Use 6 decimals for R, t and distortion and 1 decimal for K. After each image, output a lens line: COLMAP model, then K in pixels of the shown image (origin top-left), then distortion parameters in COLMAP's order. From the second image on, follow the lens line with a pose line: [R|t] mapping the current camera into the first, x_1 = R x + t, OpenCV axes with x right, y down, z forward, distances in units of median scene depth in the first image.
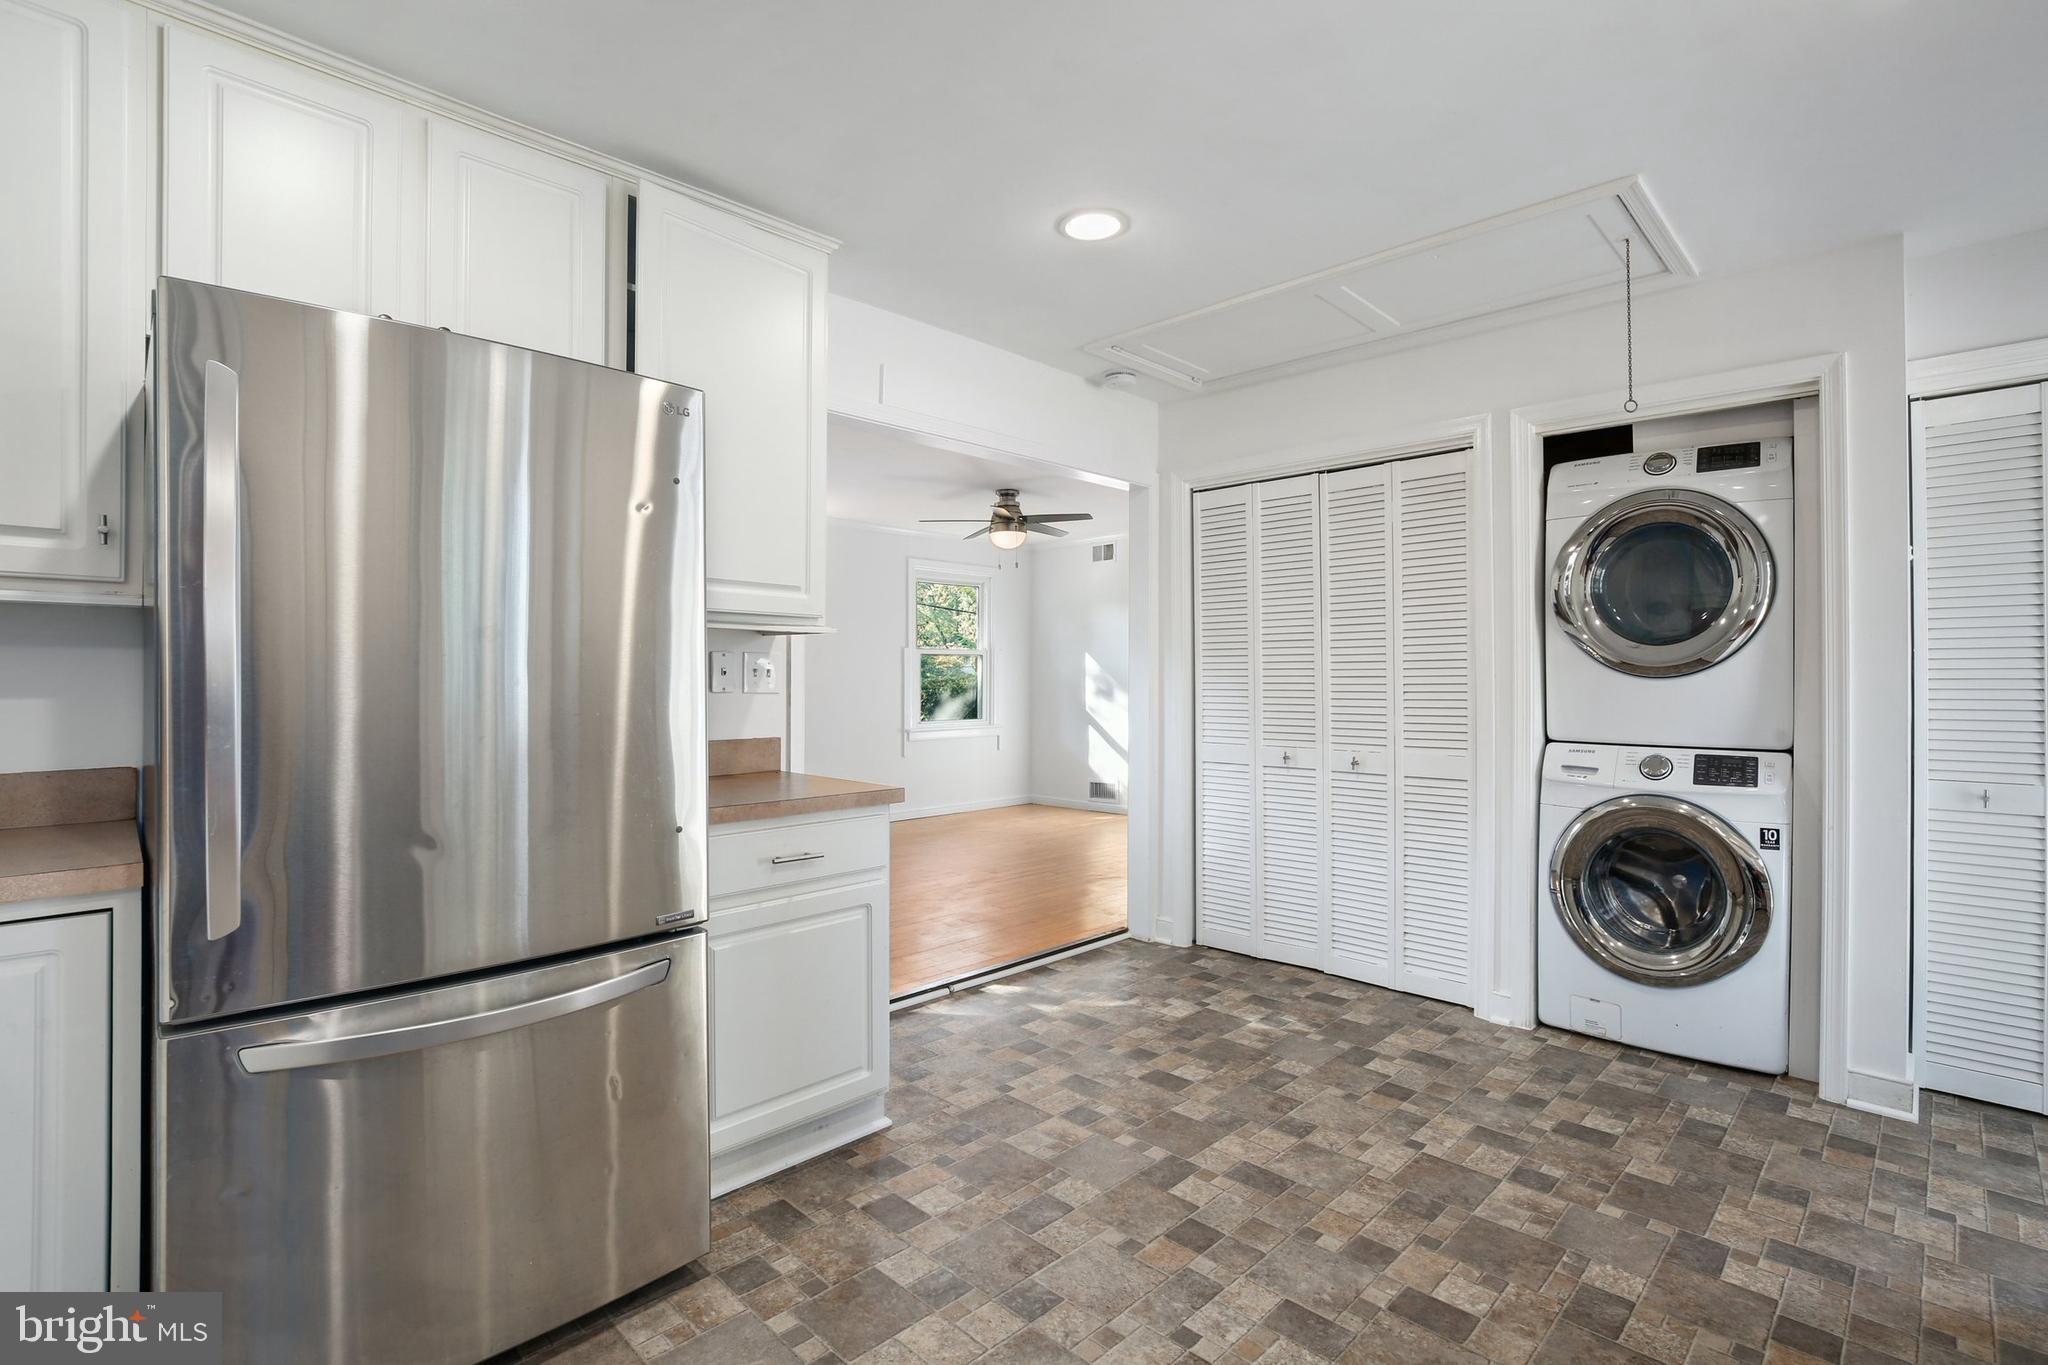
lens RADIAL K [[957.0, 0, 1021.3], [0, 957.0, 681.4], [0, 0, 1]] dist [-0.032503, 0.006731]
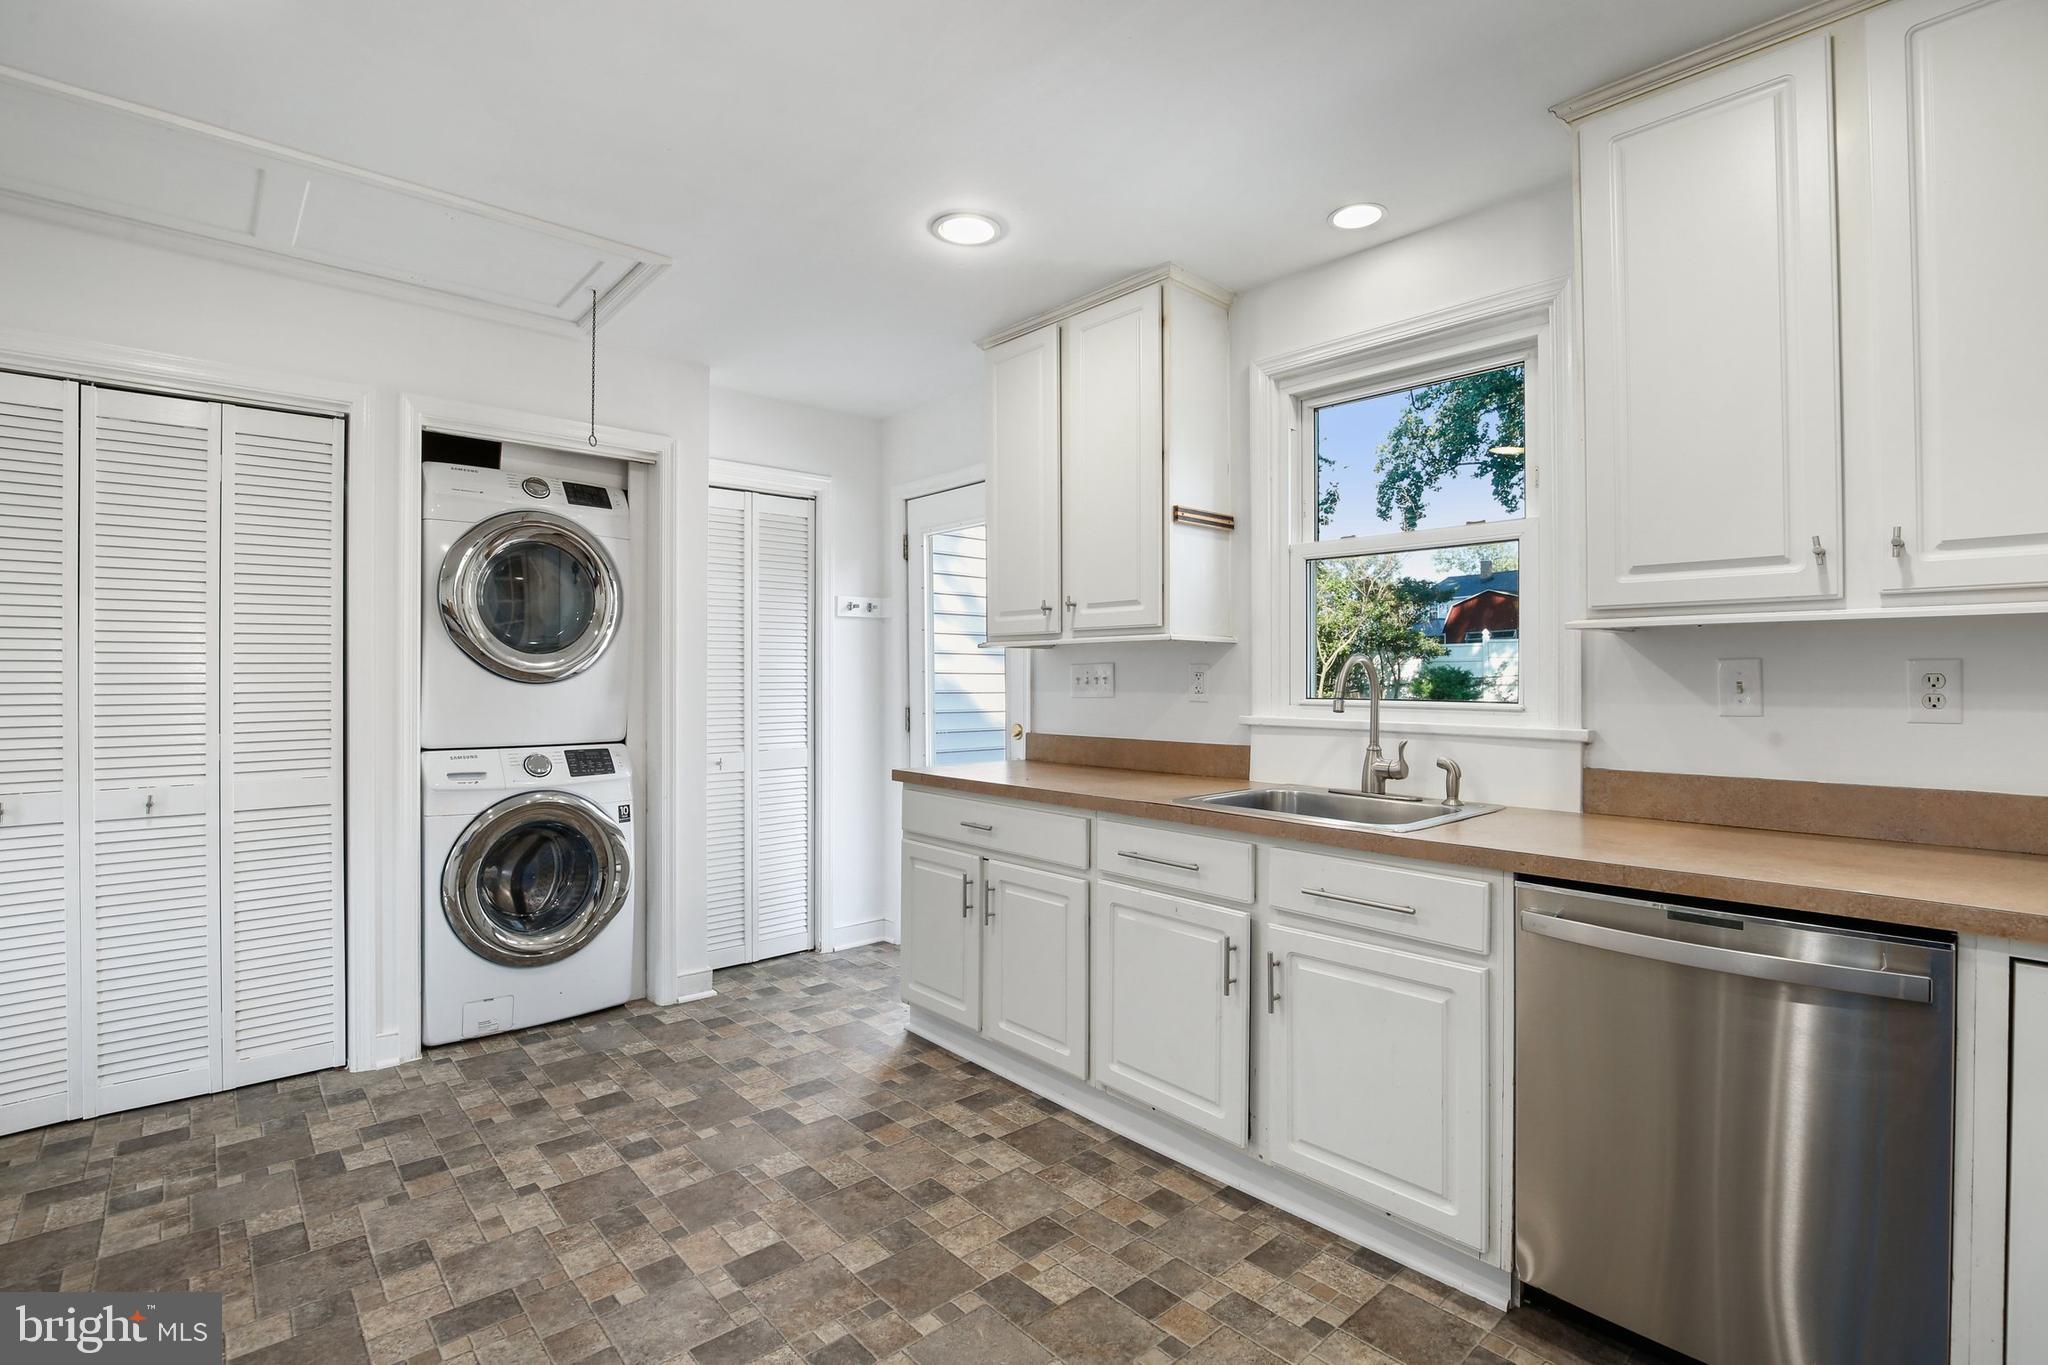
lens RADIAL K [[957.0, 0, 1021.3], [0, 957.0, 681.4], [0, 0, 1]] dist [-0.032503, 0.006731]
pose [[0.059558, -0.005687, 0.998209, -0.402424], [0.003166, 0.999980, 0.005508, -0.010881], [-0.998220, 0.002833, 0.059575, 0.388985]]
